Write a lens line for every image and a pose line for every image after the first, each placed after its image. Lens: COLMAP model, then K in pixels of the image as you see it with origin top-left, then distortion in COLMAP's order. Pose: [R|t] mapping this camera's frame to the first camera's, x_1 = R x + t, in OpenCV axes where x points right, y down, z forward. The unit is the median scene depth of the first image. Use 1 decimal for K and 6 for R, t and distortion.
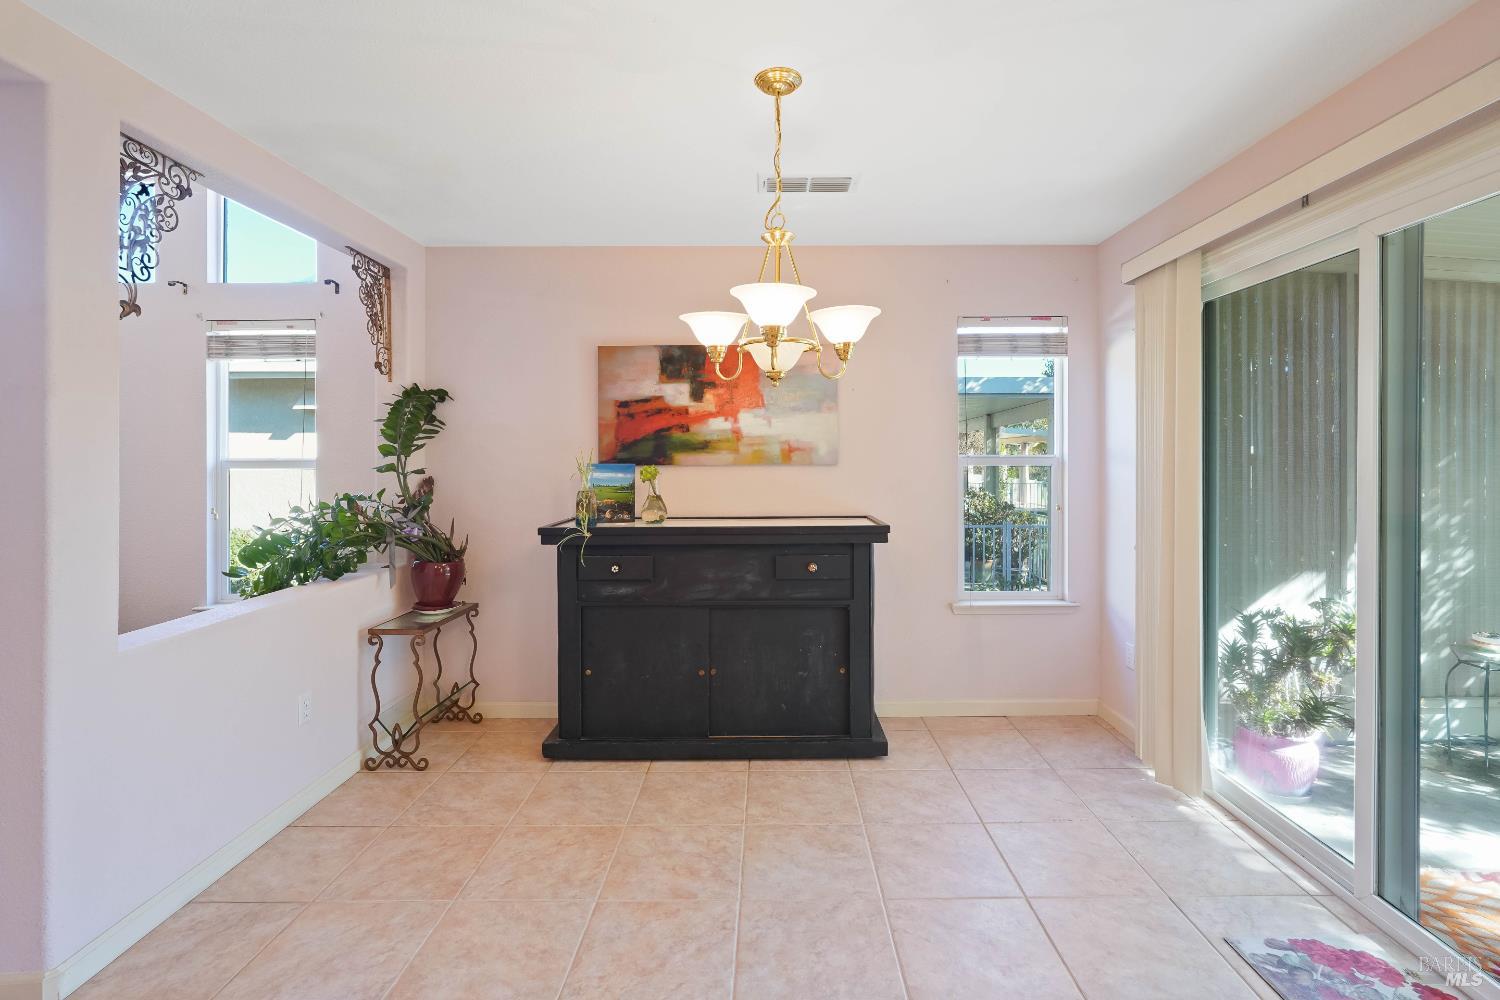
lens RADIAL K [[676.5, 0, 744.1], [0, 676.5, 465.3], [0, 0, 1]] dist [-0.000596, 0.000173]
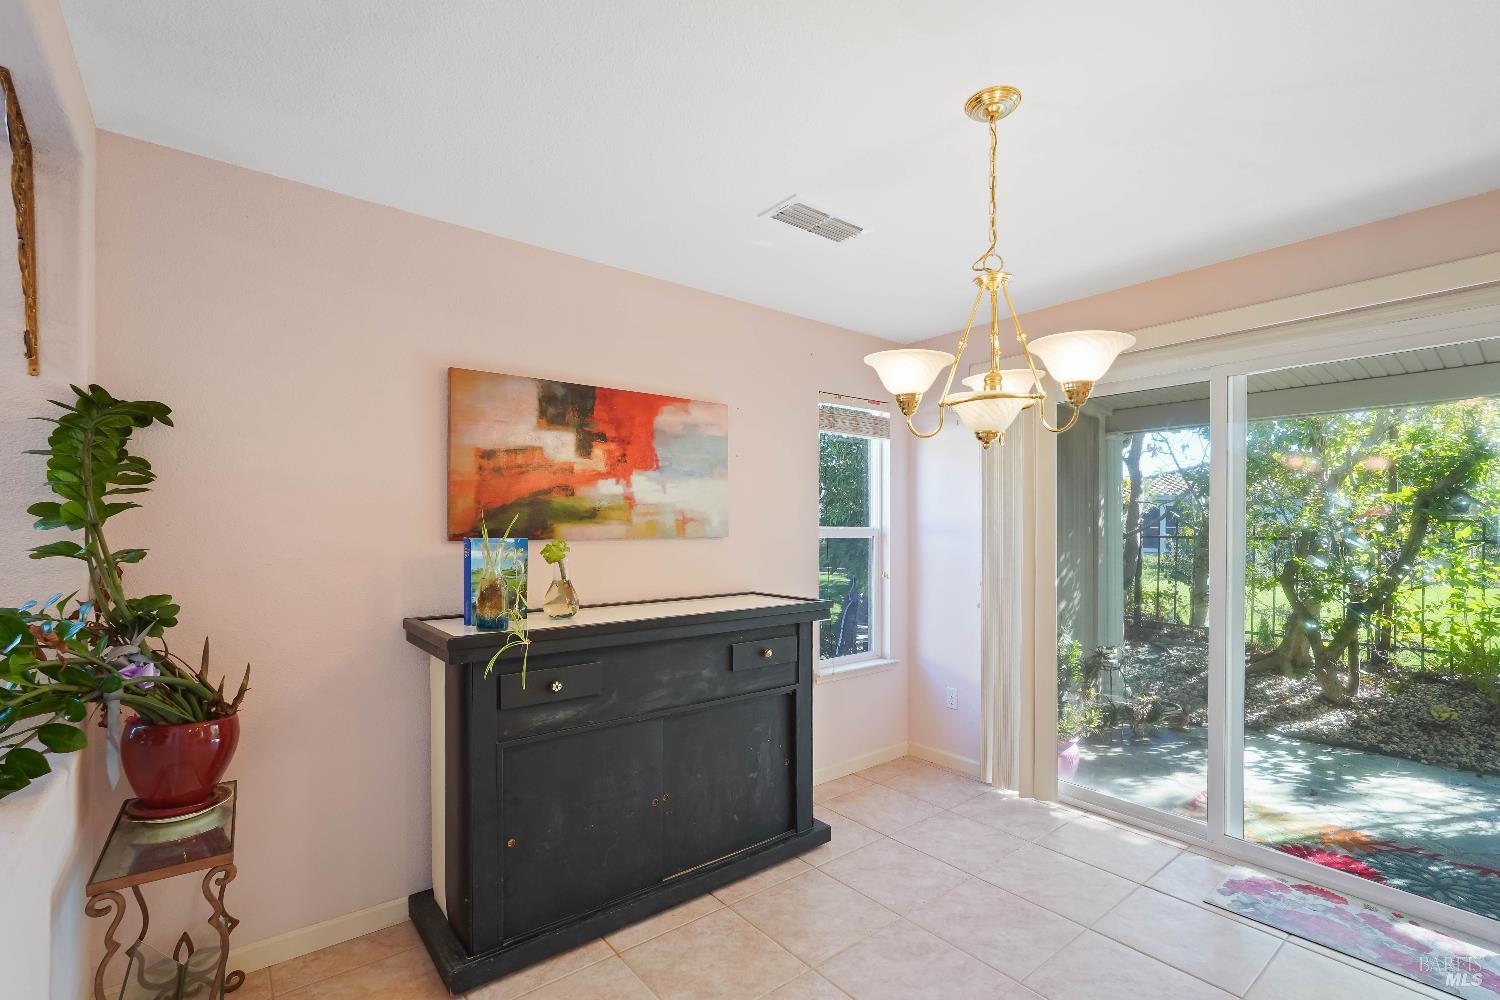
lens RADIAL K [[672.4, 0, 749.3], [0, 672.4, 536.9], [0, 0, 1]] dist [-0.000846, 0.000323]
pose [[0.783895, -0.005513, 0.620869, -0.402341], [0.005041, 0.999984, 0.002515, -0.003694], [-0.620873, 0.001158, 0.783910, 0.276603]]
